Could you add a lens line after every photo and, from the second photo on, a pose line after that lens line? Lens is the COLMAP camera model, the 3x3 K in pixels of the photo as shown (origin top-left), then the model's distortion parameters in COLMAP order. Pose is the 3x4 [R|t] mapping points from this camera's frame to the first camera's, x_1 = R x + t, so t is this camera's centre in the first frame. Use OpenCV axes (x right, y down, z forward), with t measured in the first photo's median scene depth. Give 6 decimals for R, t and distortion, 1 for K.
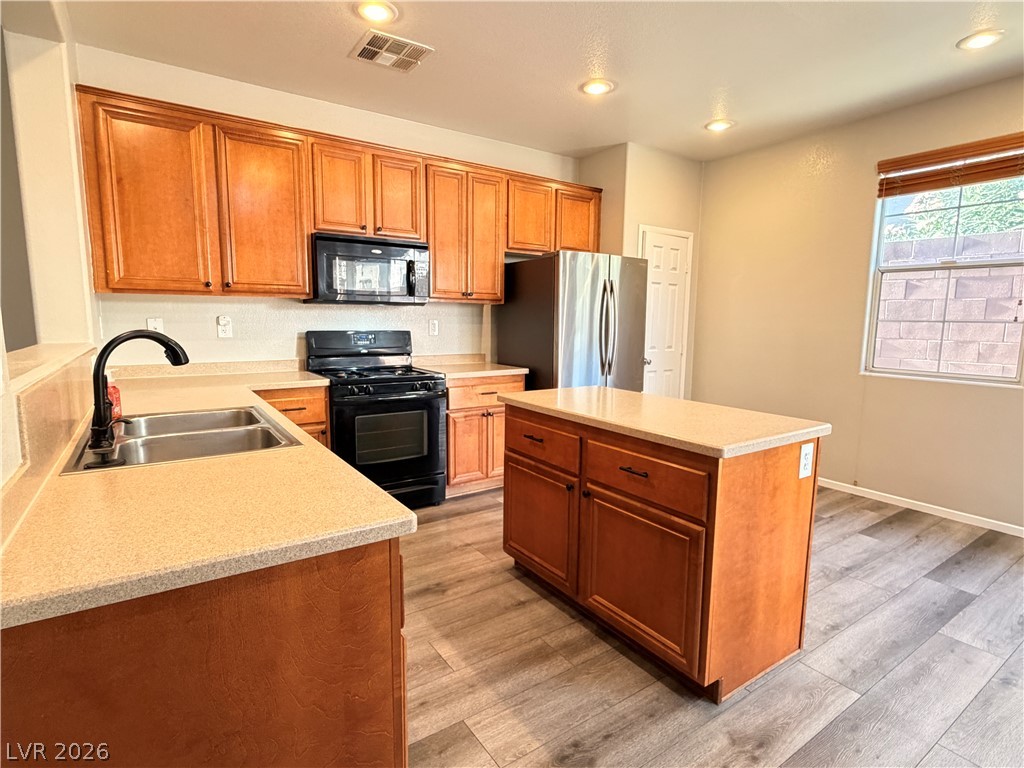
lens RADIAL K [[530.9, 0, 510.4], [0, 530.9, 384.0], [0, 0, 1]] dist [0.001282, -0.000240]
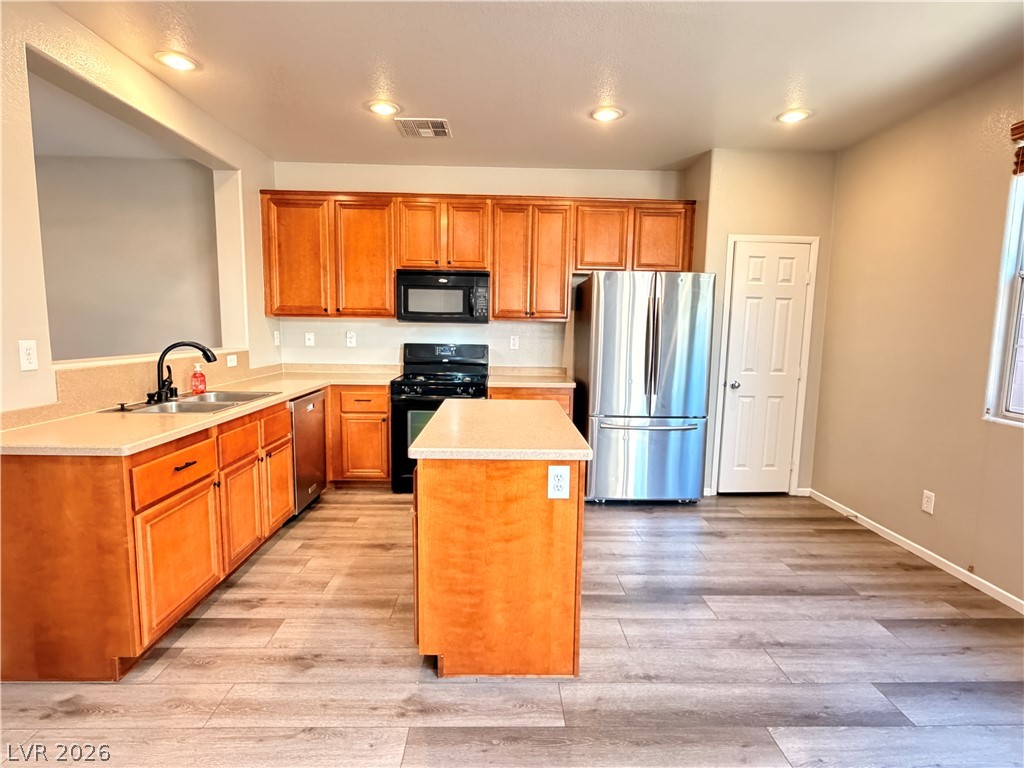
lens RADIAL K [[530.9, 0, 511.0], [0, 530.9, 384.1], [0, 0, 1]] dist [0.001282, -0.000240]
pose [[0.839283, 0.063204, -0.540009, 0.604697], [-0.075087, 0.997177, 0.000012, -0.021052], [0.538485, 0.040538, 0.841659, 0.052171]]
